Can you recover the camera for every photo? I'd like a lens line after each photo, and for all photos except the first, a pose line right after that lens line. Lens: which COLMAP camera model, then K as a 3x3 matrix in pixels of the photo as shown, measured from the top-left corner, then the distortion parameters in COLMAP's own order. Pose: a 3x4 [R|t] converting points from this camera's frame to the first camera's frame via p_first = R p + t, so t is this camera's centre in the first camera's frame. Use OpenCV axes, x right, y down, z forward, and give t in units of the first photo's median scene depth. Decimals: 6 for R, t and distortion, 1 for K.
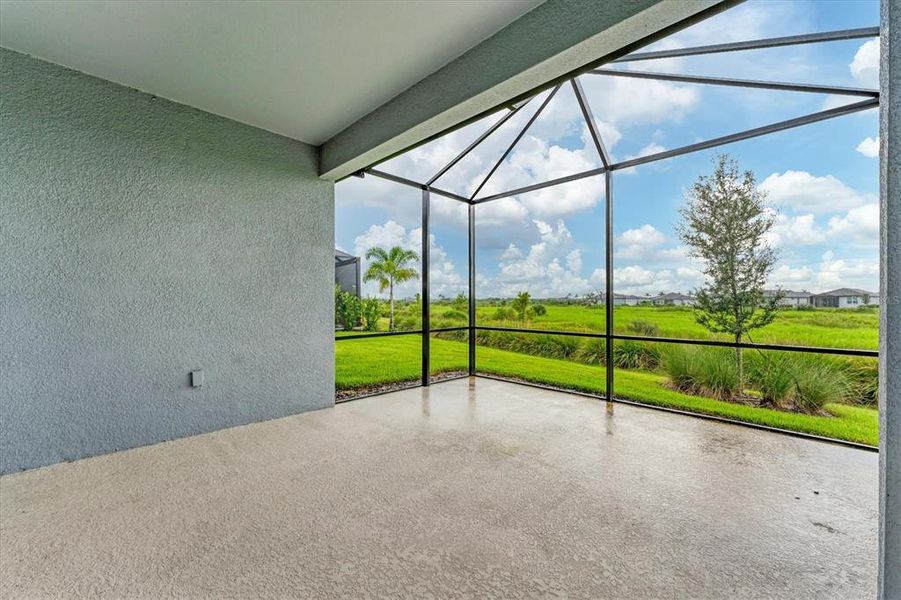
lens RADIAL K [[373.5, 0, 450.1], [0, 373.5, 300.9], [0, 0, 1]] dist [0.001822, -0.000163]
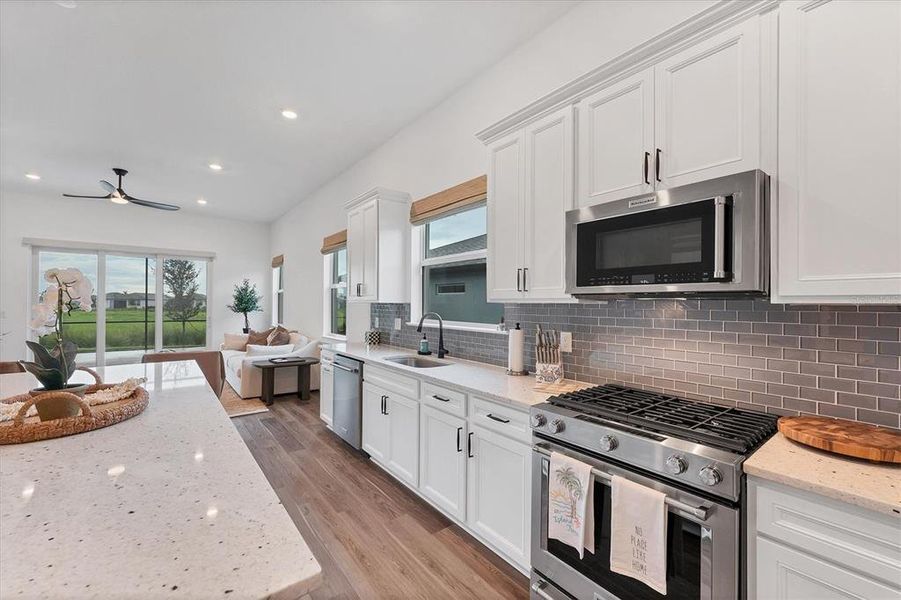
lens RADIAL K [[370.6, 0, 447.3], [0, 370.6, 301.7], [0, 0, 1]] dist [0.002901, 0.000139]
pose [[0.143654, 0.006972, 0.989603, -0.130306], [-0.005791, 0.999964, -0.006205, -0.001956], [-0.989611, -0.004840, 0.143689, -0.096544]]
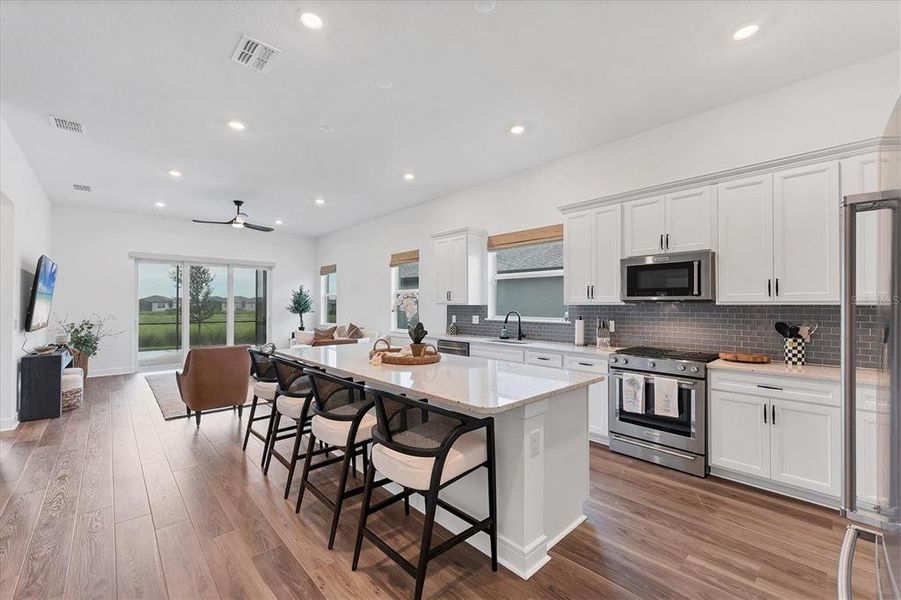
lens RADIAL K [[370.6, 0, 447.8], [0, 370.6, 301.8], [0, 0, 1]] dist [0.002901, 0.000139]
pose [[0.061564, 0.009542, 0.998058, -0.159600], [-0.000244, 0.999954, -0.009545, -0.002002], [-0.998103, 0.000344, 0.061563, -0.078305]]
